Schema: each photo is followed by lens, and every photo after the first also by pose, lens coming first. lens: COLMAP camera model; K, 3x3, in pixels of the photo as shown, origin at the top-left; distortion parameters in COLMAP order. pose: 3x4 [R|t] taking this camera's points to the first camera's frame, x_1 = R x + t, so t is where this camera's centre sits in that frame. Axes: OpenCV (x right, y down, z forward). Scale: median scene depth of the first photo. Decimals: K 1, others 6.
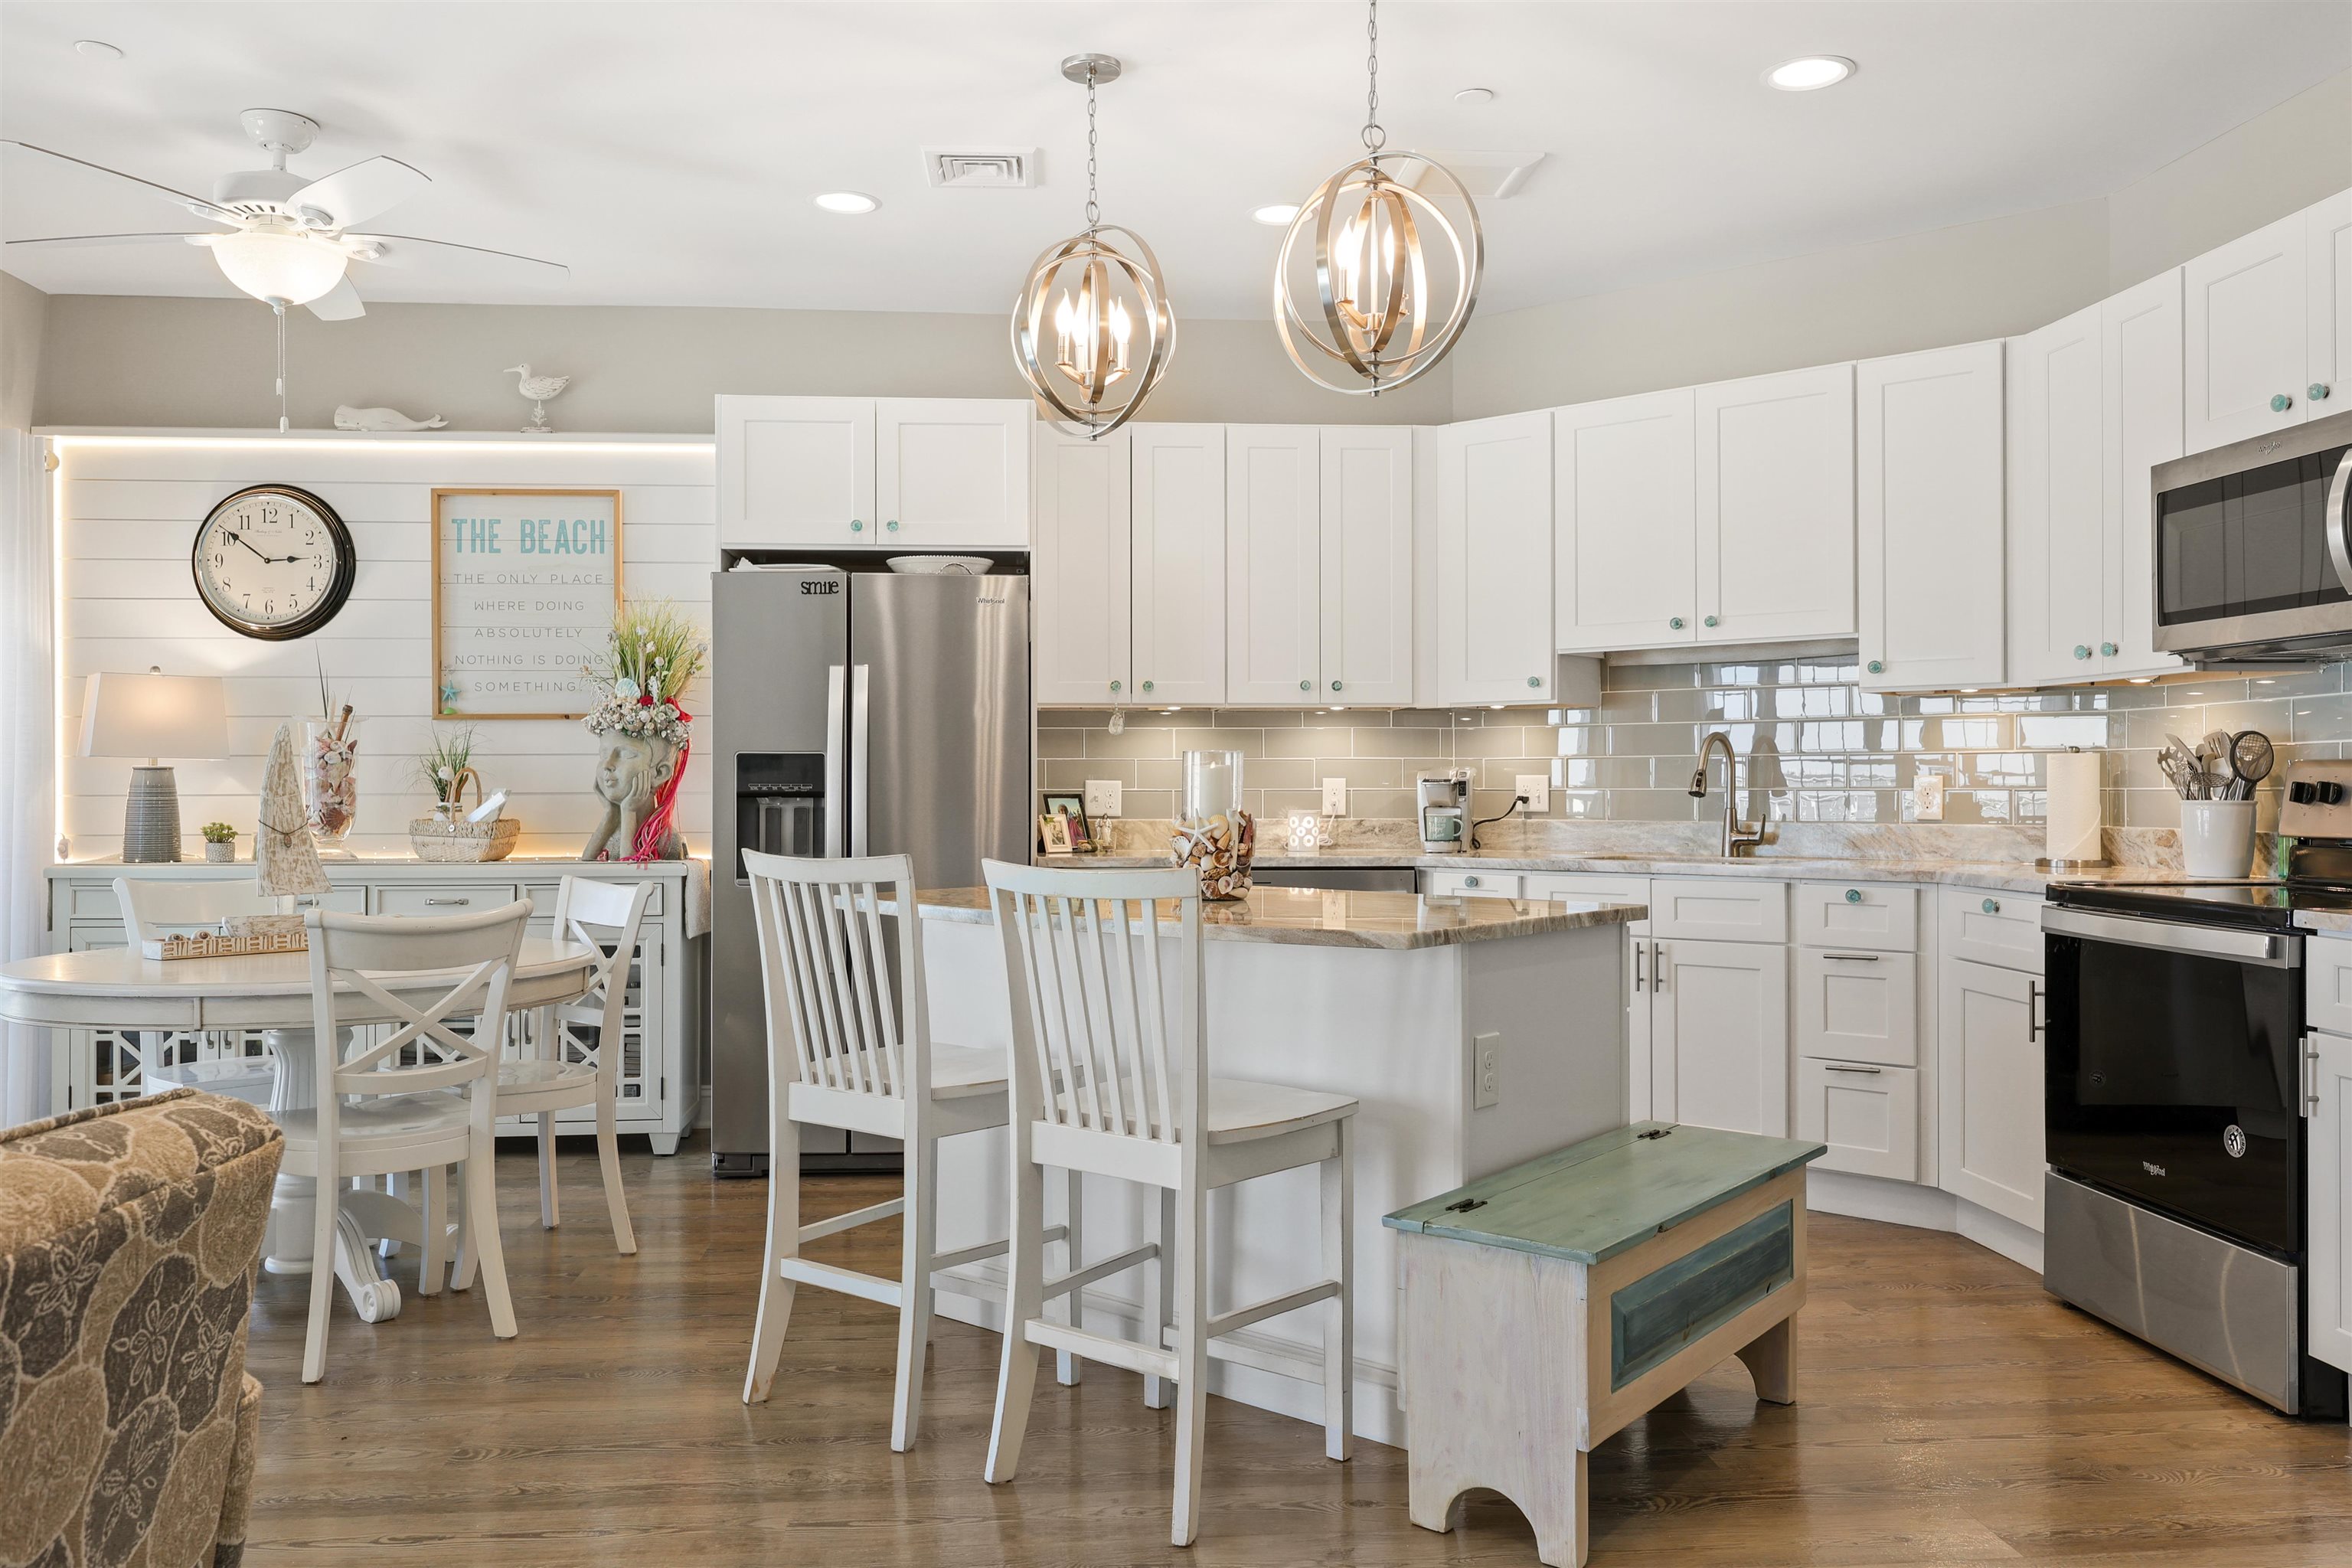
lens RADIAL K [[1767.7, 0, 1176.0], [0, 1767.7, 784.0], [0, 0, 1]] dist [0.001339, 0.000598]
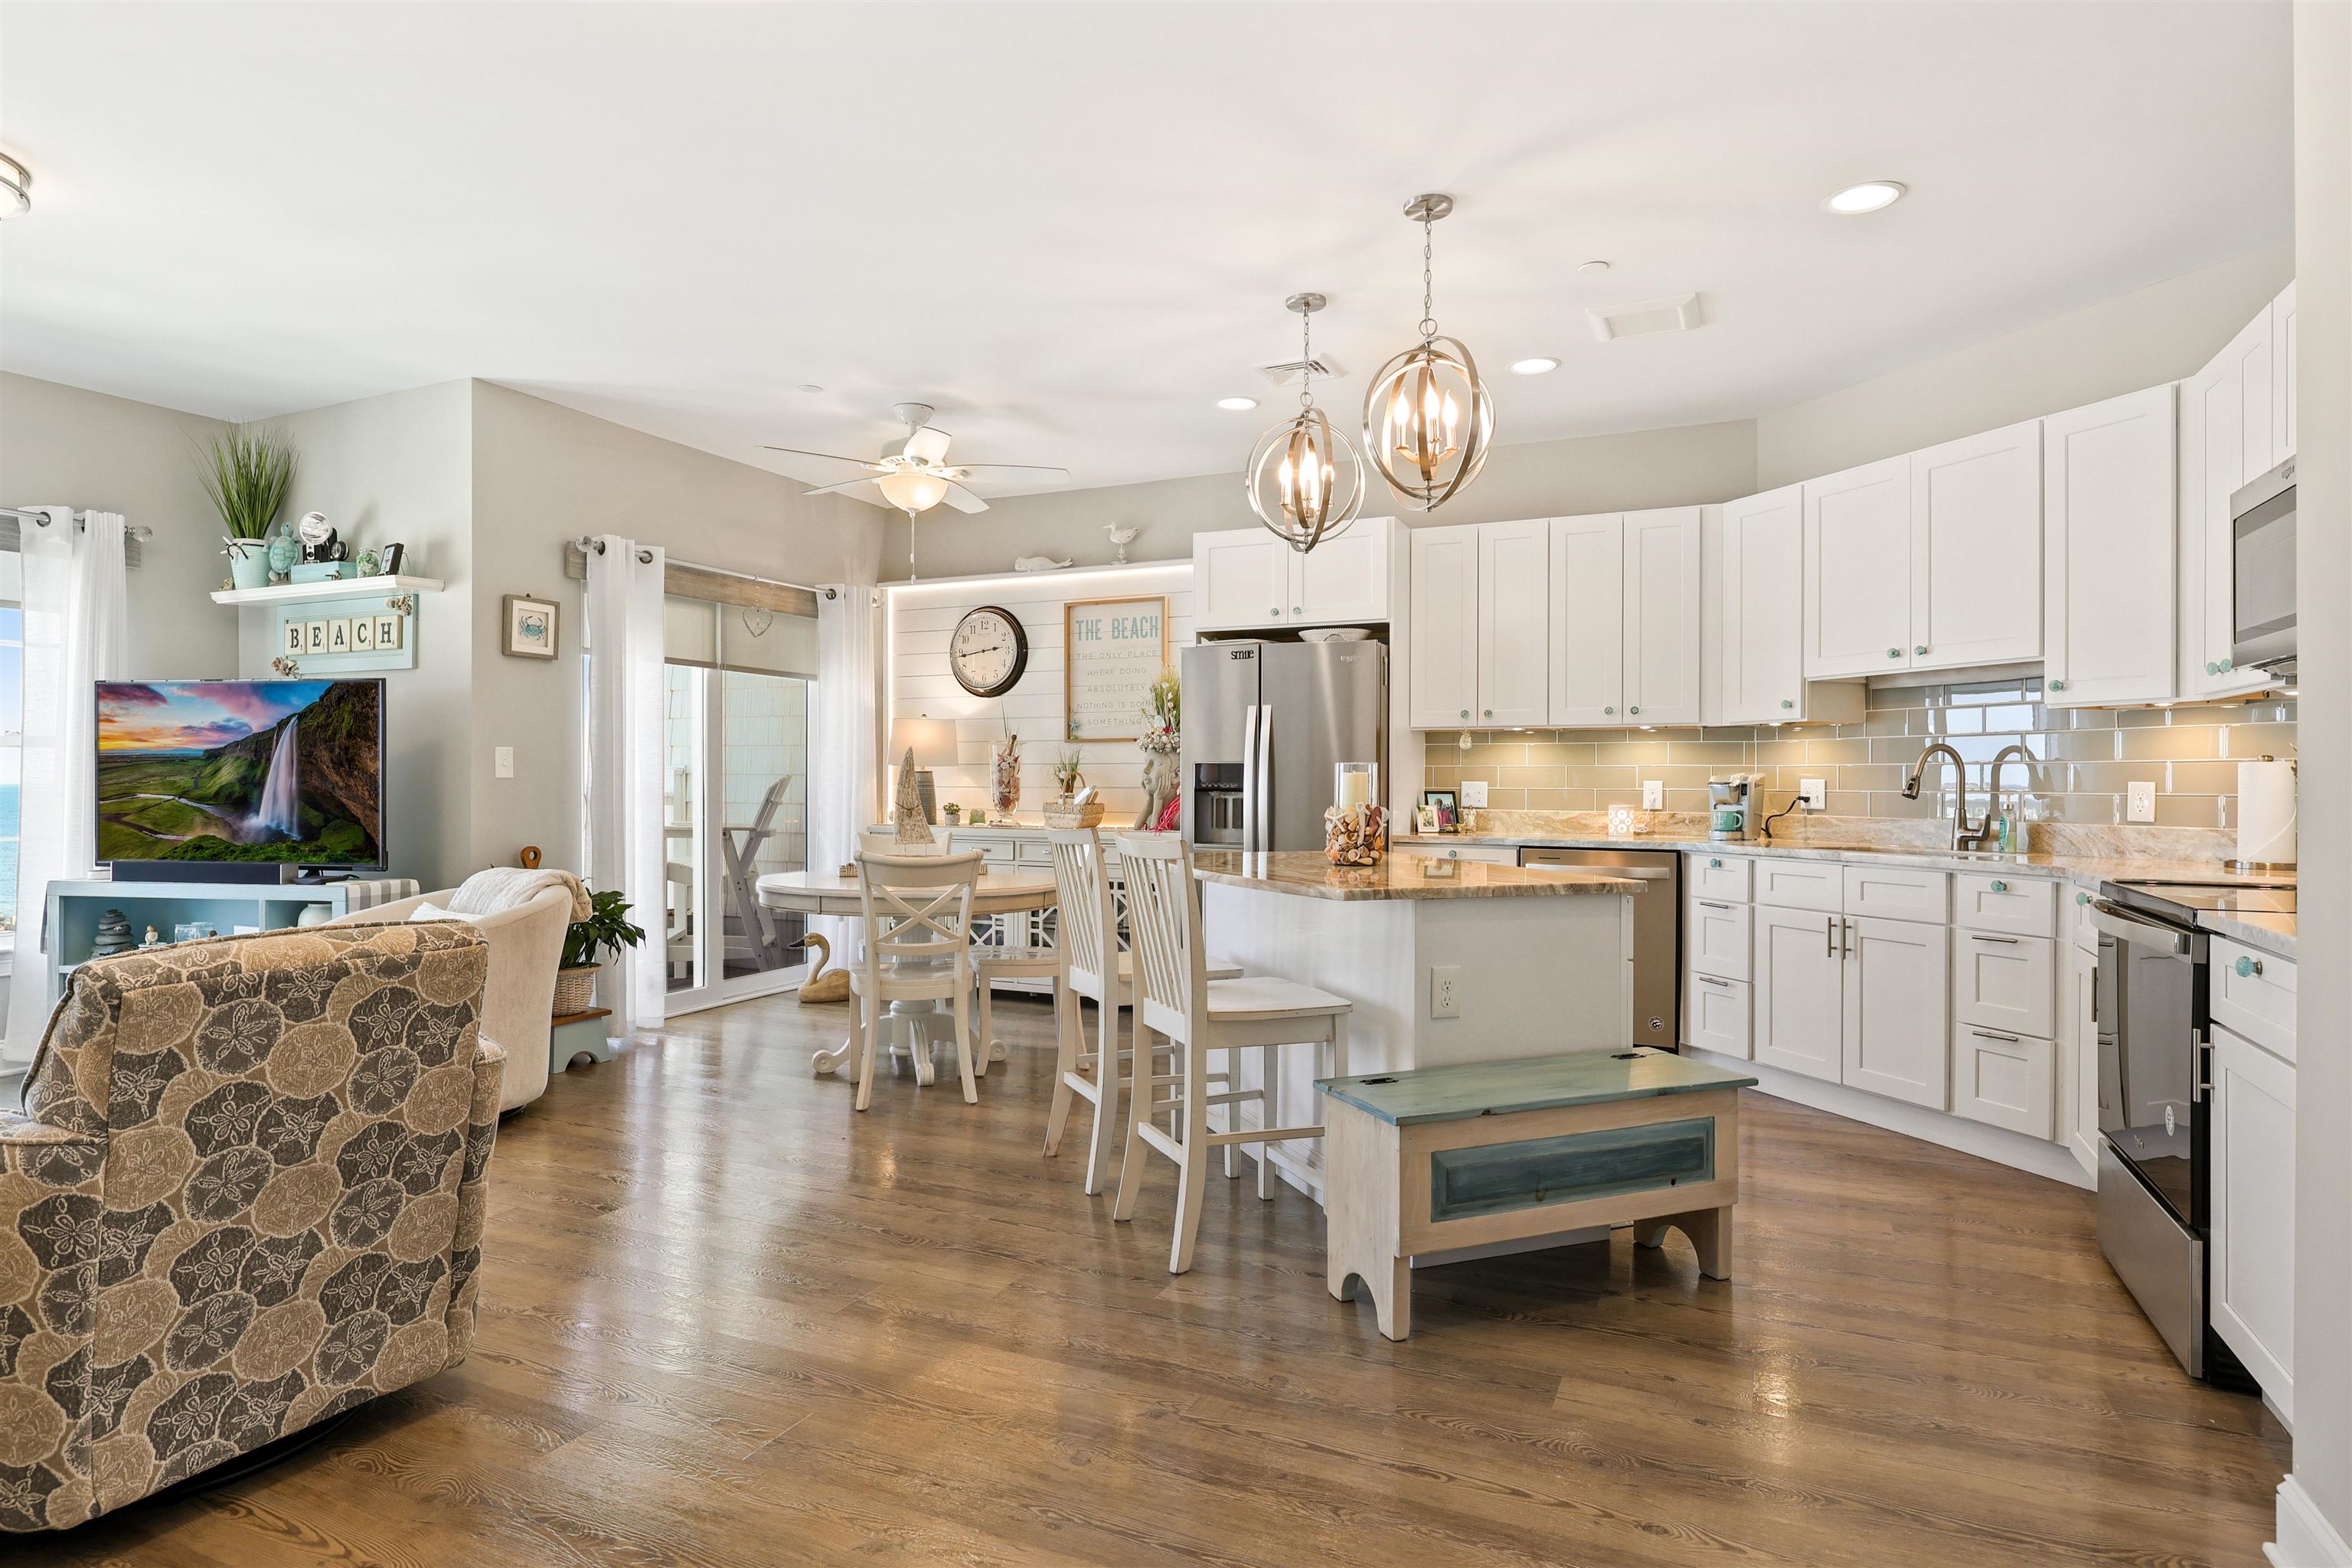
lens RADIAL K [[1278.0, 0, 1176.0], [0, 1278.0, 784.0], [0, 0, 1]] dist [0.005466, -0.000479]
pose [[0.871347, 0.006911, -0.490618, 0.269964], [-0.005720, 0.999976, 0.003927, -0.002915], [0.490634, -0.000615, 0.871366, 0.007645]]
